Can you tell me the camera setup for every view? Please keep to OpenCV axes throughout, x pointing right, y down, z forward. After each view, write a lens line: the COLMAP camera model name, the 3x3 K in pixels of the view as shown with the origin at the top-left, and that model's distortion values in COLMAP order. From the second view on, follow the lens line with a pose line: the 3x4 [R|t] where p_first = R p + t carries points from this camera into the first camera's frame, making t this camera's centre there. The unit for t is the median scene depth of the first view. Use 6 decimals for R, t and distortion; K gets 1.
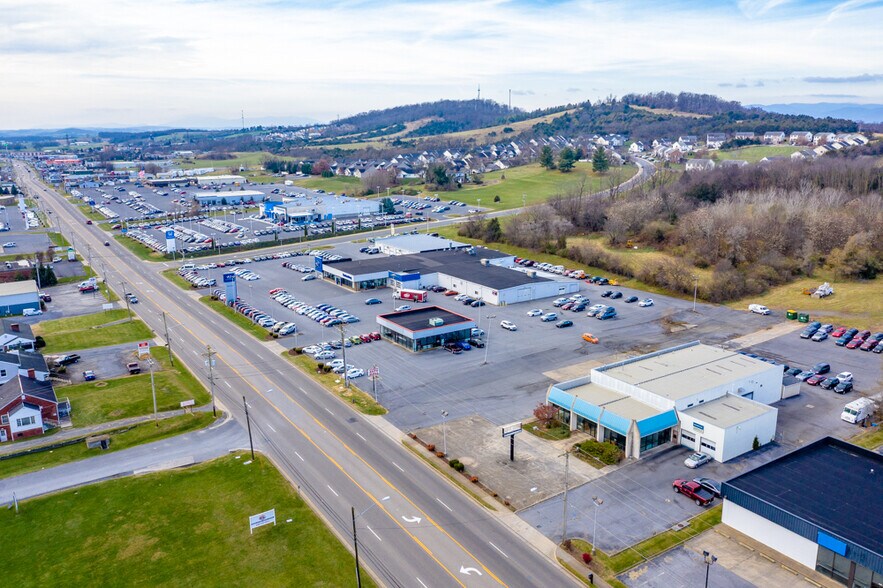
lens RADIAL K [[697.8, 0, 441.5], [0, 697.8, 294.0], [0, 0, 1]] dist [-0.017437, 0.002112]
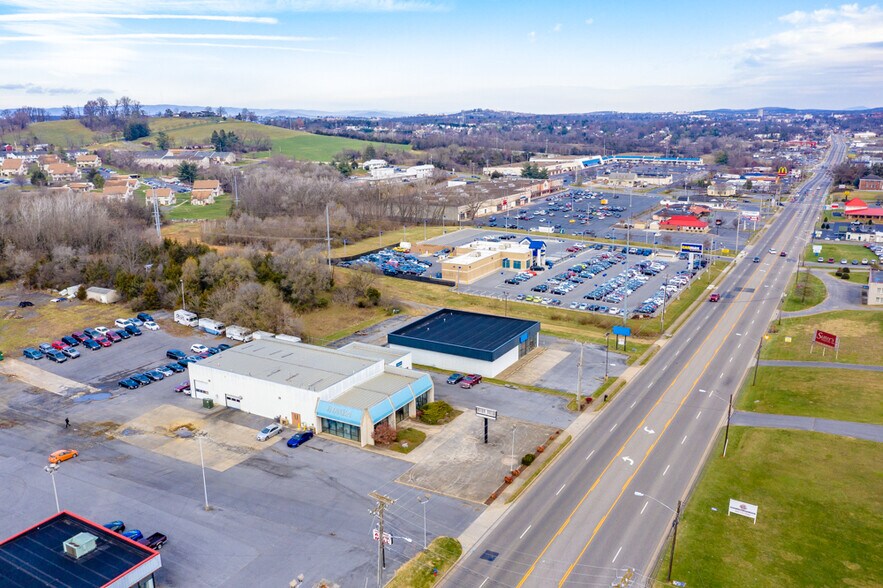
lens RADIAL K [[690.2, 0, 441.5], [0, 690.2, 294.0], [0, 0, 1]] dist [-0.011758, -0.008038]
pose [[-0.440077, -0.204761, 0.874303, -0.682999], [0.224532, 0.917633, 0.327926, -0.297990], [-0.869435, 0.340622, -0.357854, 1.282596]]
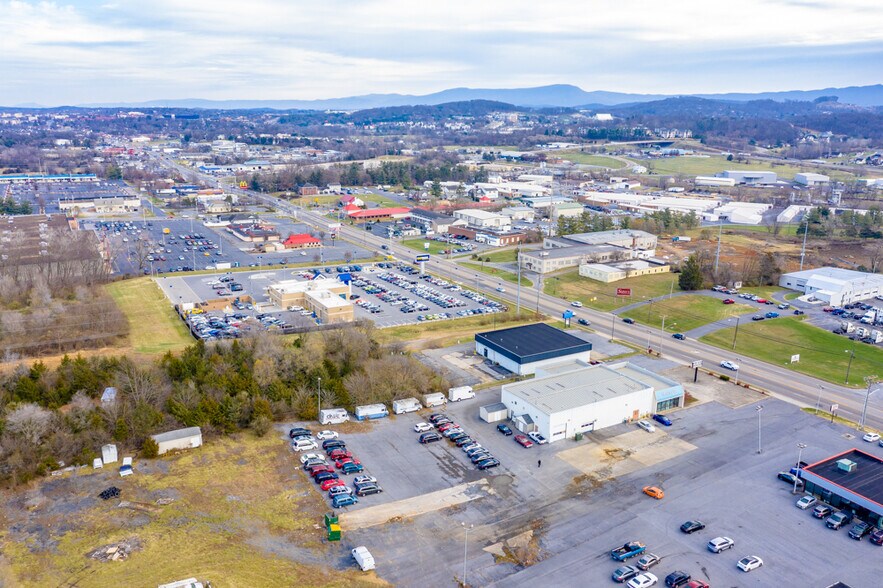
lens RADIAL K [[697.8, 0, 441.5], [0, 697.8, 294.0], [0, 0, 1]] dist [-0.017437, 0.002112]
pose [[-0.997569, -0.017907, 0.067348, 0.596020], [0.015844, 0.882835, 0.469416, -0.756613], [-0.067863, 0.469342, -0.880405, 2.370001]]
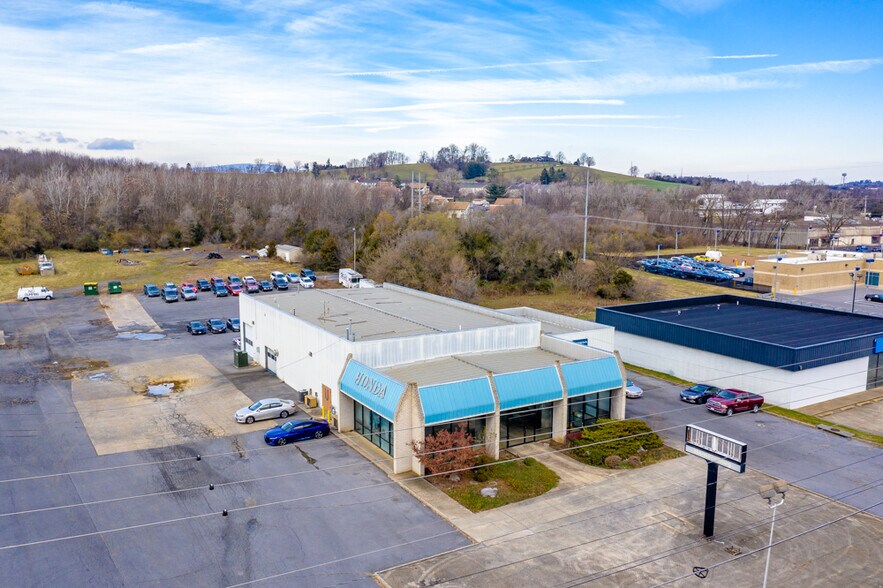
lens RADIAL K [[697.8, 0, 441.5], [0, 697.8, 294.0], [0, 0, 1]] dist [-0.017437, 0.002112]
pose [[0.036304, -0.138413, 0.989709, -0.224467], [0.224325, 0.966217, 0.126899, 0.042216], [-0.973838, 0.217410, 0.066127, 1.029588]]
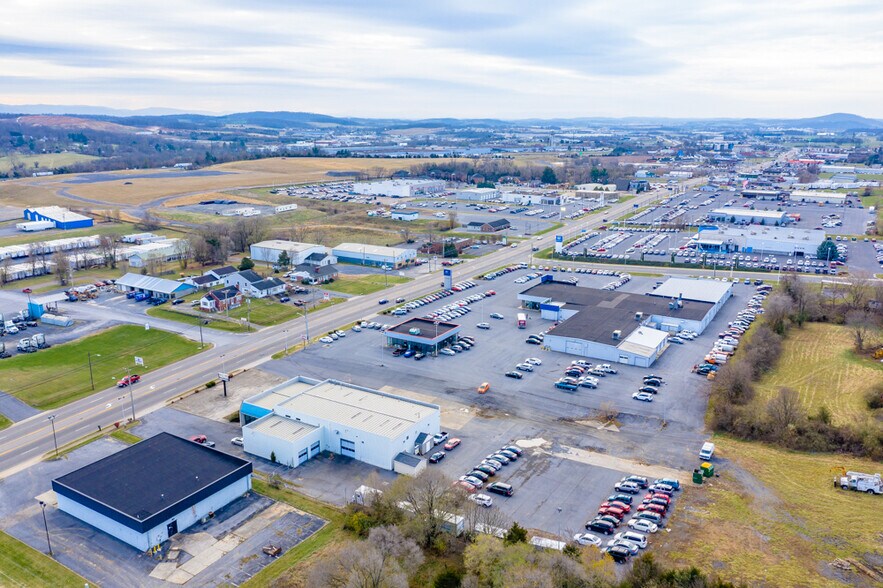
lens RADIAL K [[697.8, 0, 441.5], [0, 697.8, 294.0], [0, 0, 1]] dist [-0.017437, 0.002112]
pose [[0.430991, 0.229941, -0.872567, 1.607506], [-0.215473, 0.965240, 0.147932, -0.326768], [0.876252, 0.124257, 0.465556, 0.621621]]
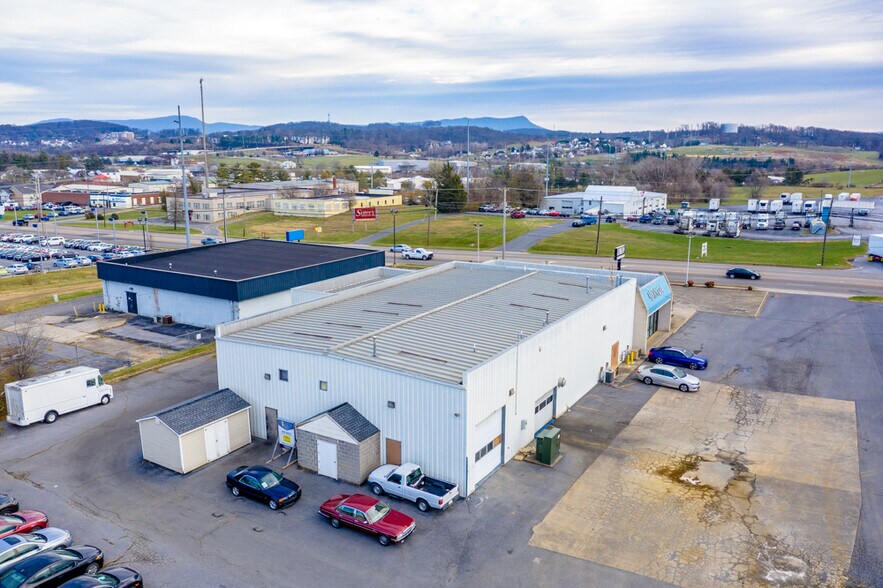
lens RADIAL K [[697.8, 0, 441.5], [0, 697.8, 294.0], [0, 0, 1]] dist [-0.017437, 0.002112]
pose [[-0.902508, 0.093787, -0.420337, 0.613112], [-0.095440, 0.908179, 0.407556, -0.076972], [0.419965, 0.407940, -0.810688, 1.515828]]
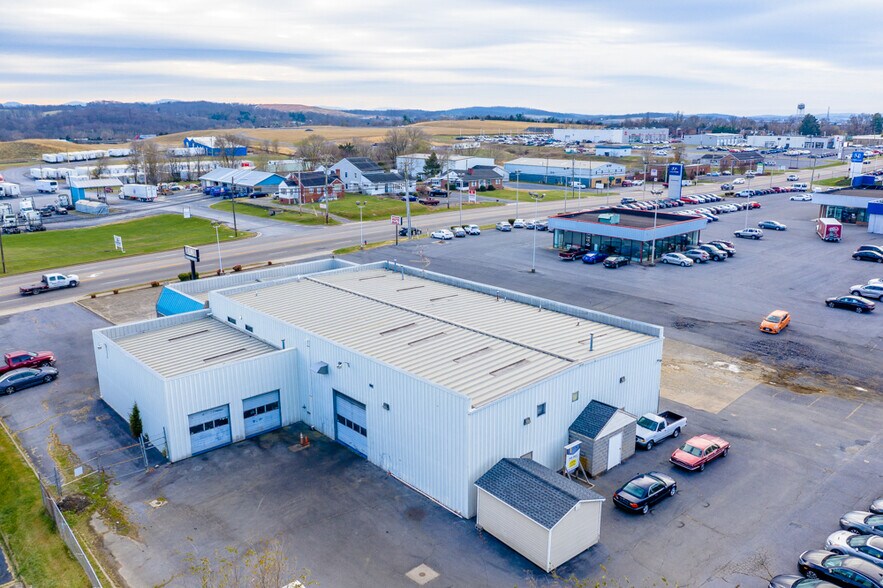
lens RADIAL K [[697.8, 0, 441.5], [0, 697.8, 294.0], [0, 0, 1]] dist [-0.017437, 0.002112]
pose [[0.145876, 0.250138, -0.957158, 0.854970], [-0.226305, 0.950291, 0.213854, 0.005039], [0.963071, 0.185413, 0.195232, 1.059781]]
